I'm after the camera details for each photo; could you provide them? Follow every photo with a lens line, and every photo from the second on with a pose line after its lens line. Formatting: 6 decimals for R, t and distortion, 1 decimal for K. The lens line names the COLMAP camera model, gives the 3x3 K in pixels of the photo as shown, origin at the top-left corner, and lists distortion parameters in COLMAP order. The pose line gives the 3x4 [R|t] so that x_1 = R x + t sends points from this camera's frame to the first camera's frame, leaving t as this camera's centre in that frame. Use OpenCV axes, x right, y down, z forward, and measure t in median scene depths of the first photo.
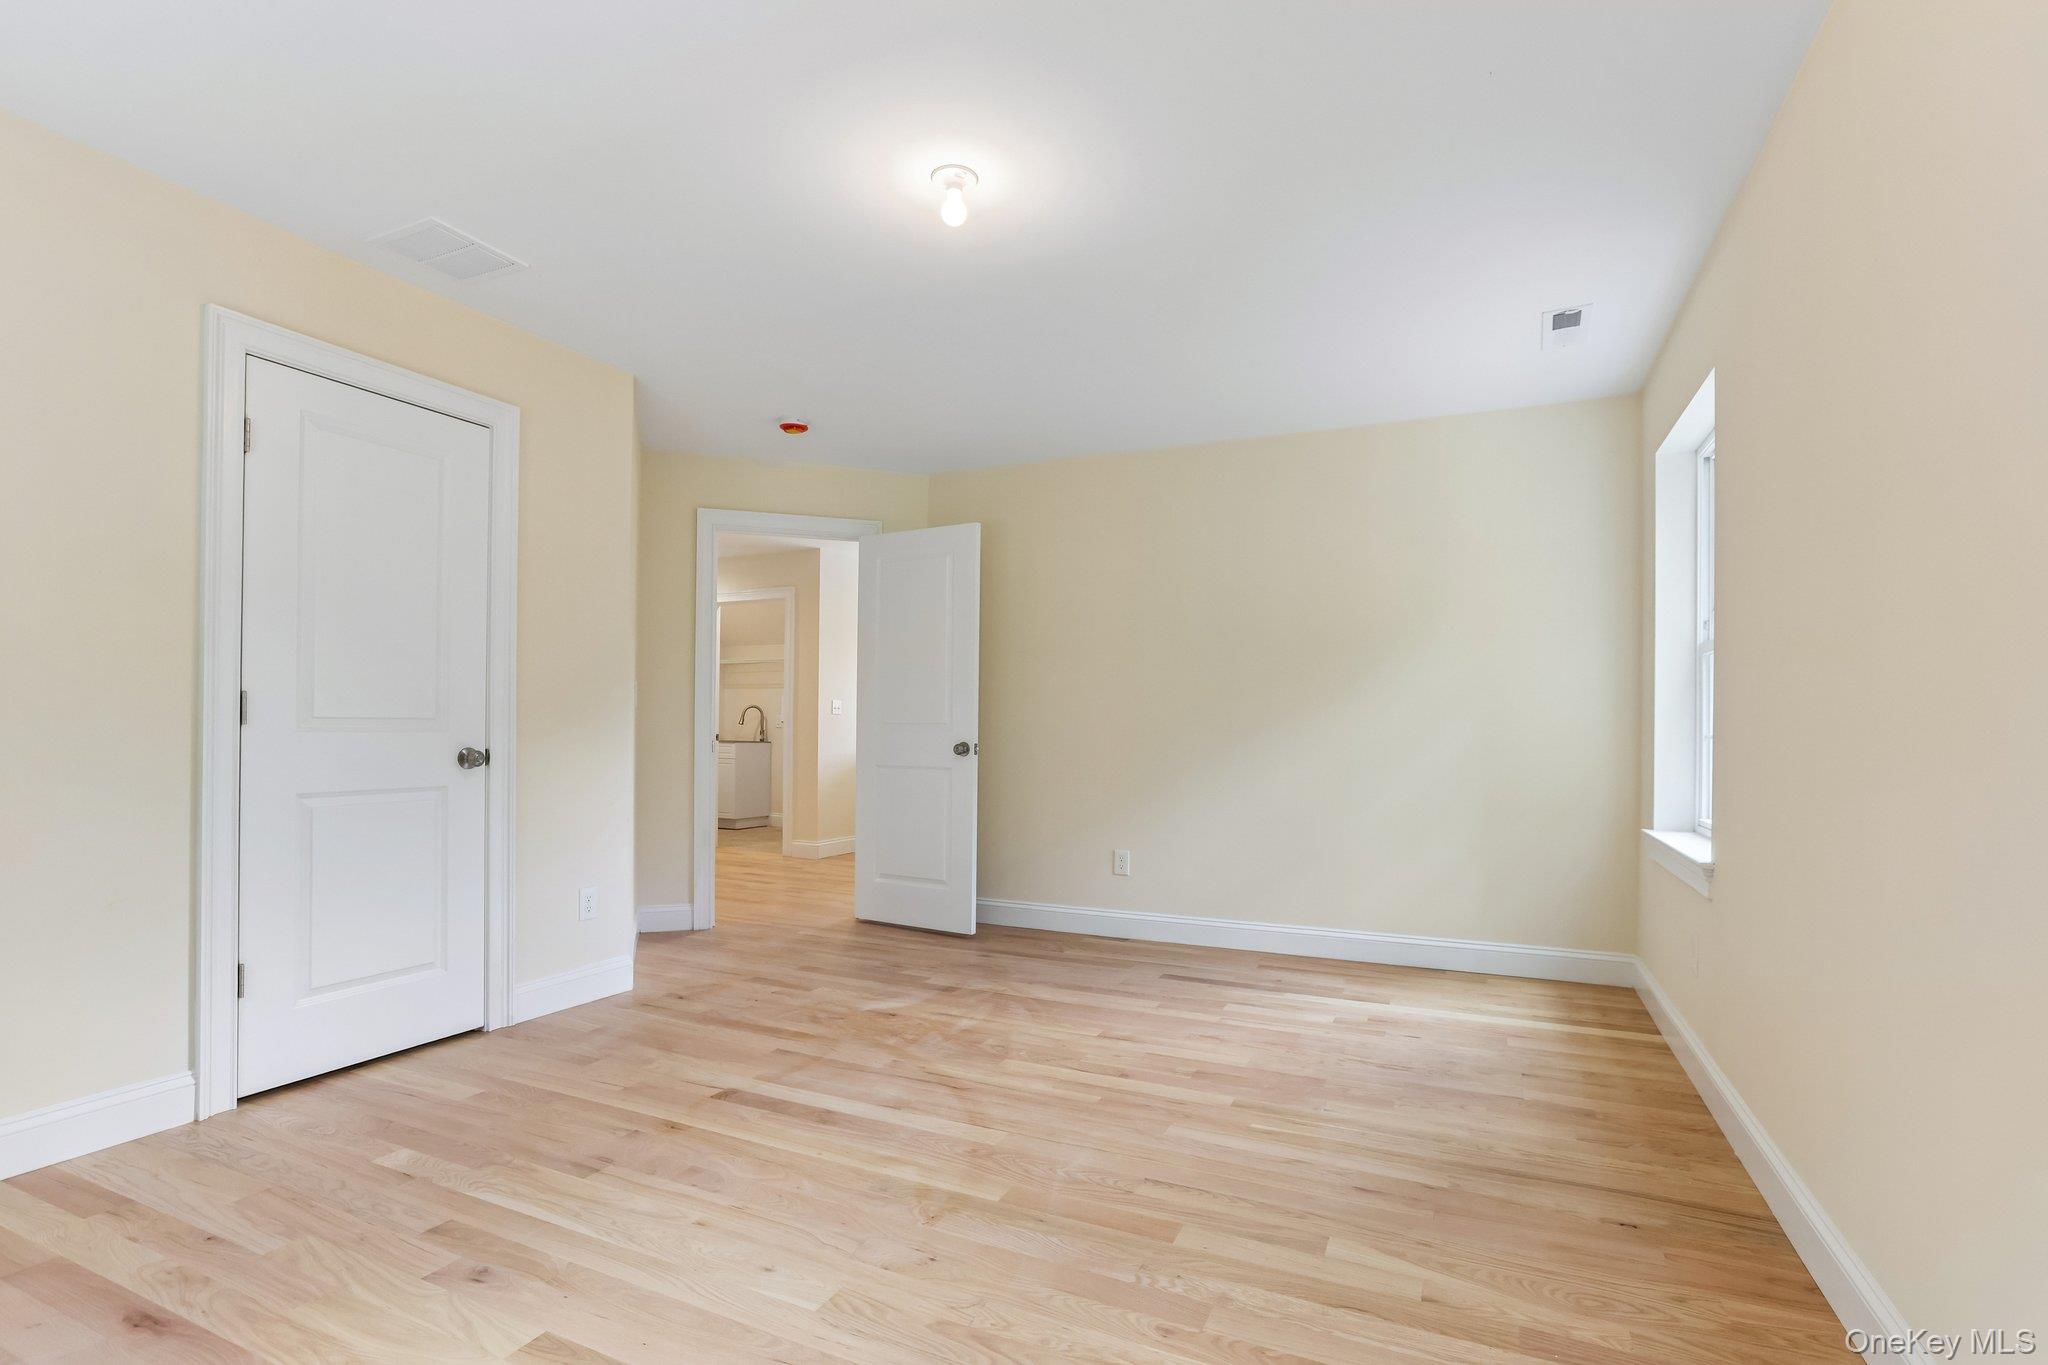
lens RADIAL K [[951.2, 0, 1030.2], [0, 951.2, 684.0], [0, 0, 1]] dist [-0.048774, 0.027979]
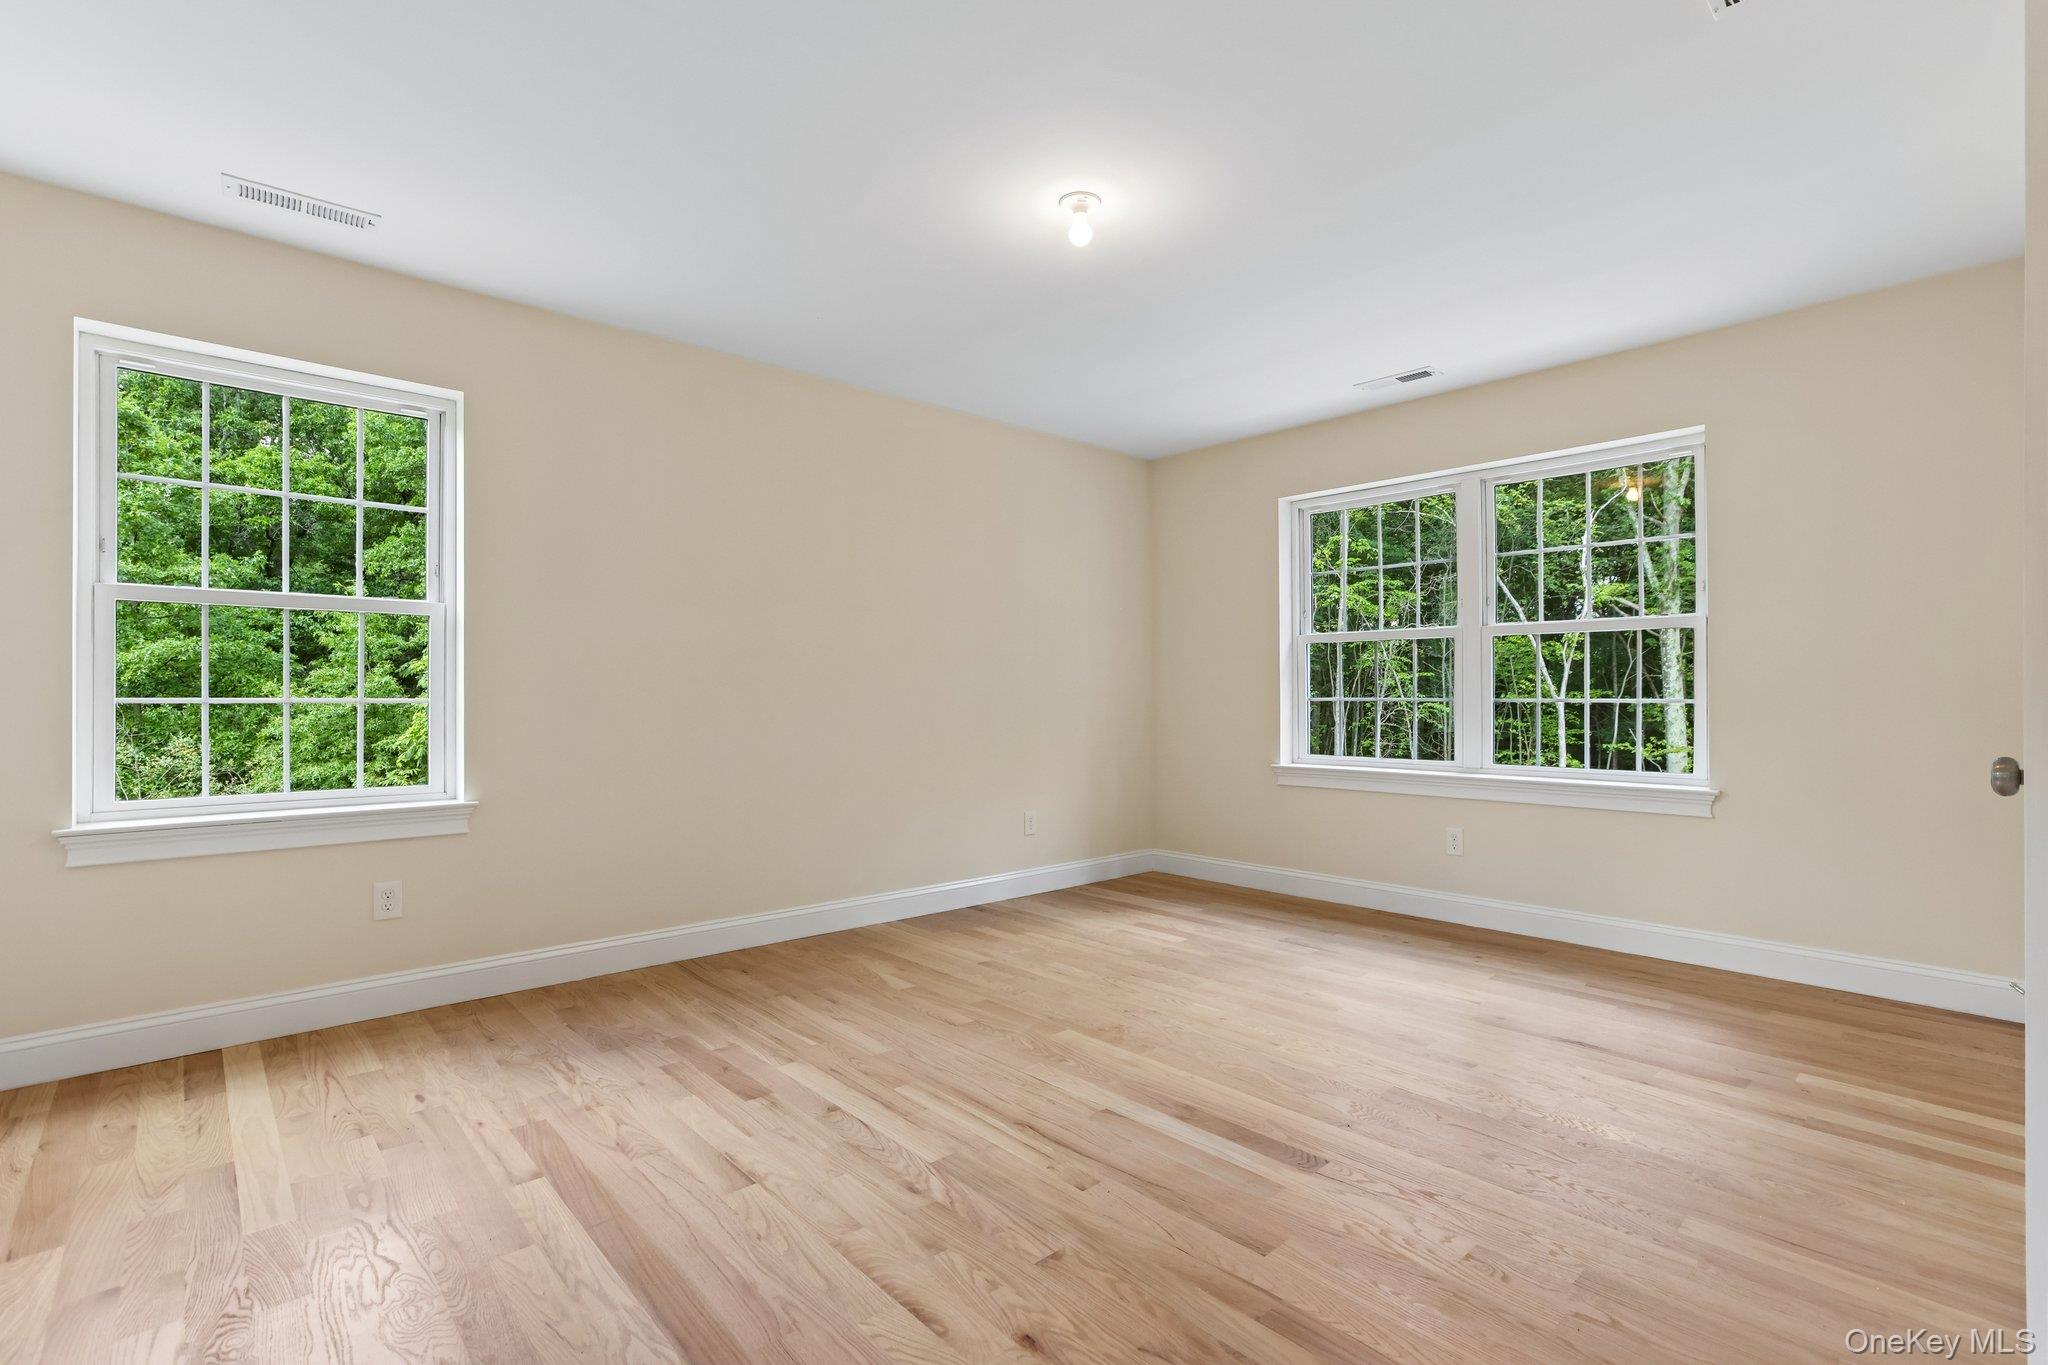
lens RADIAL K [[941.1, 0, 1029.6], [0, 941.1, 666.1], [0, 0, 1]] dist [-0.042532, 0.022411]
pose [[-0.924799, 0.007501, 0.380381, -0.452968], [-0.021095, 0.997257, -0.070954, 0.093322], [-0.379870, -0.073642, -0.922104, 2.054369]]
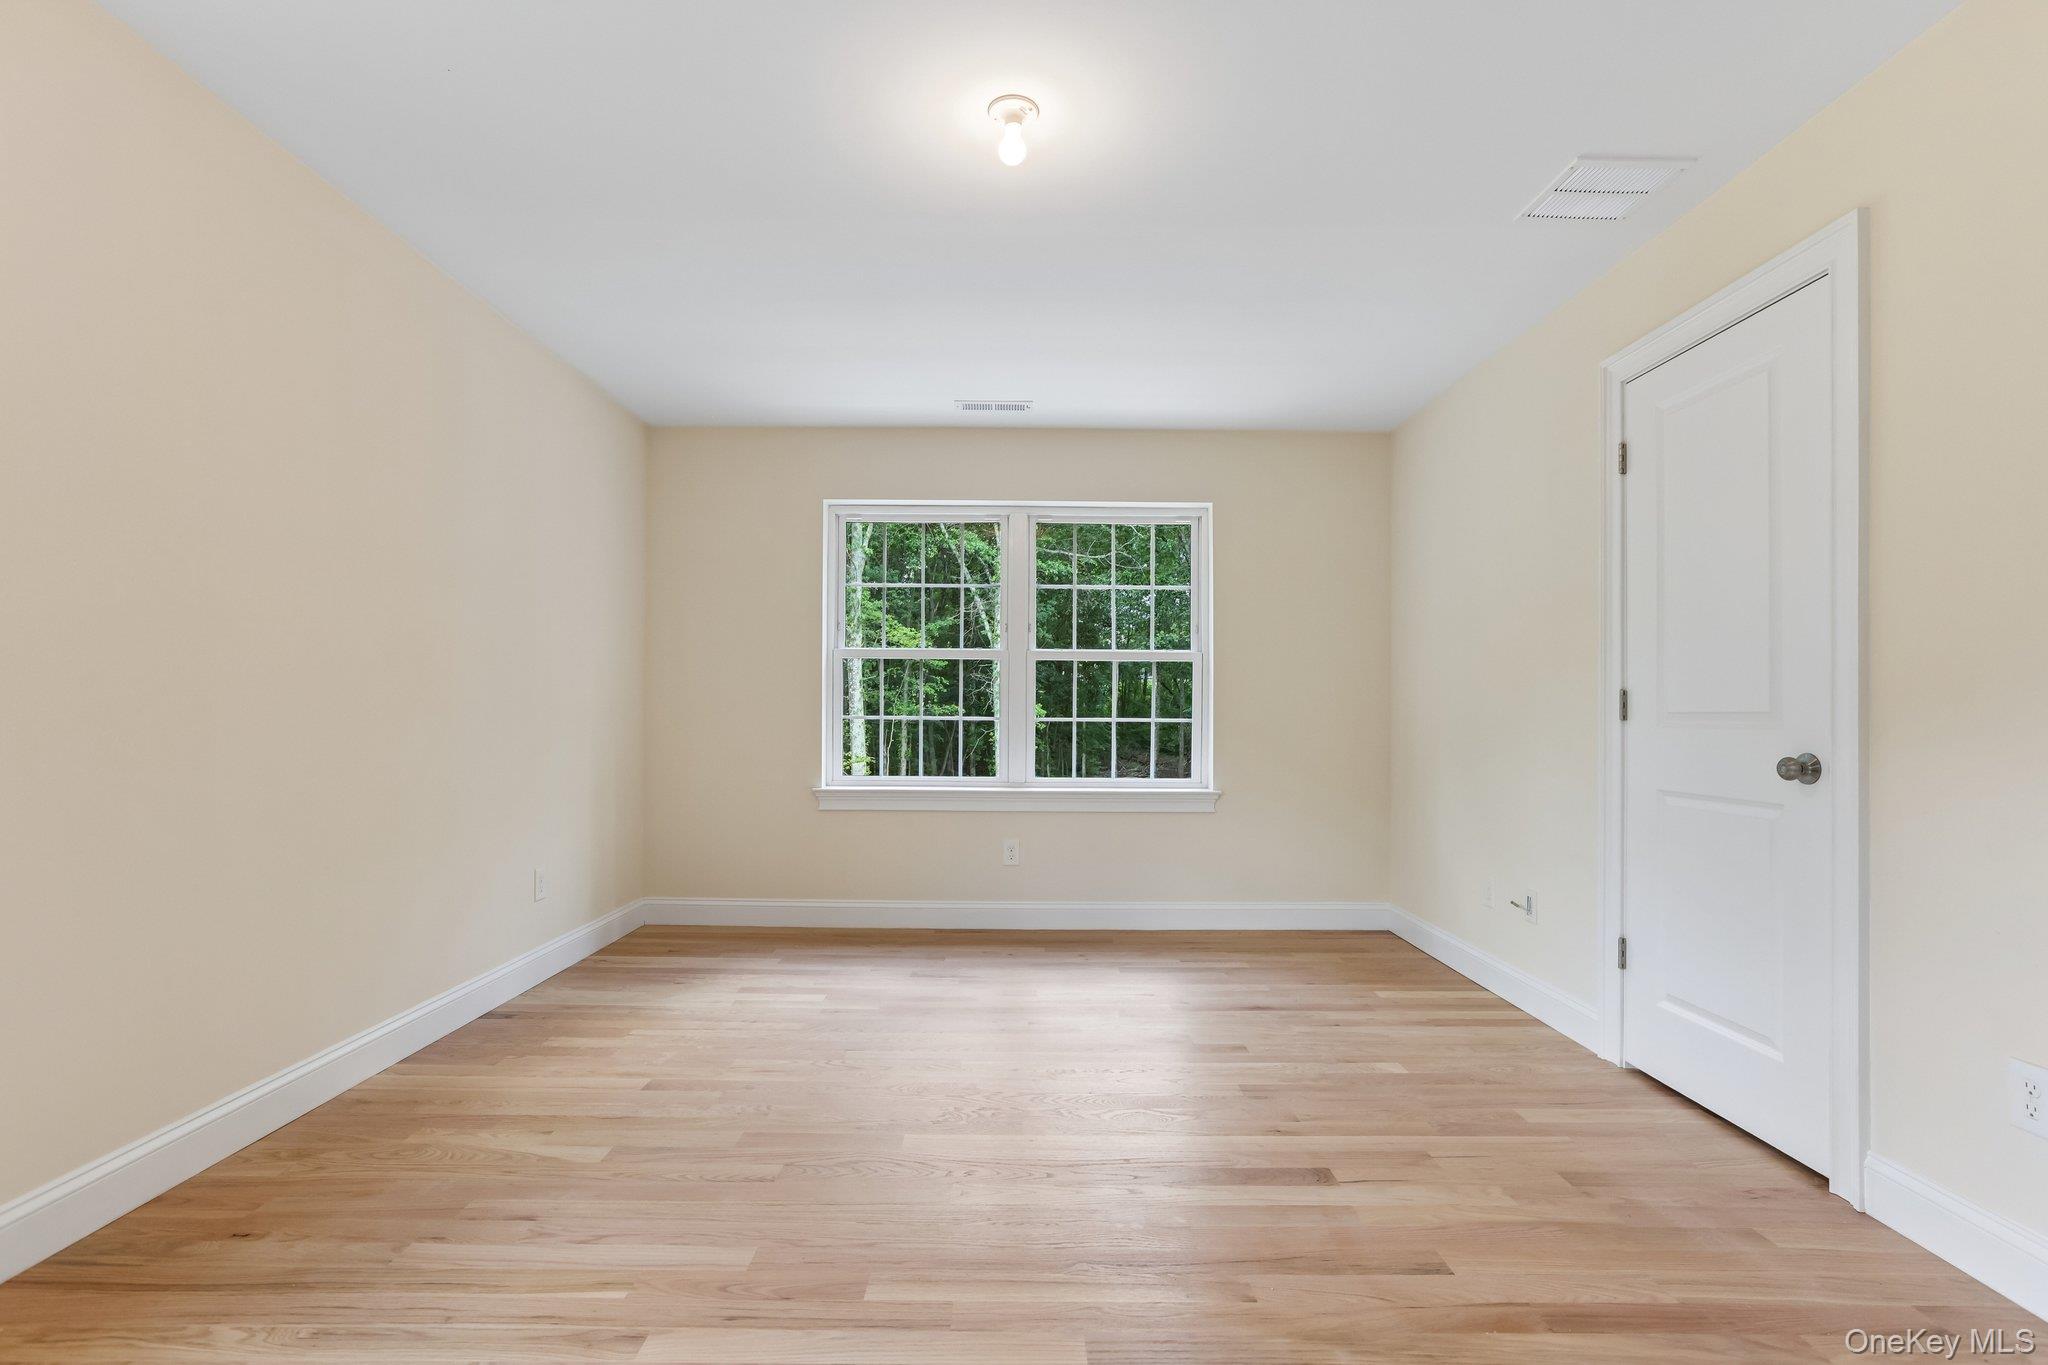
lens RADIAL K [[934.3, 0, 1021.2], [0, 934.3, 702.9], [0, 0, 1]] dist [-0.045906, 0.026552]
pose [[-0.902738, -0.018170, -0.429808, 0.281334], [0.006232, 0.998450, -0.055298, 0.085868], [0.430146, -0.052598, -0.901225, 1.812741]]
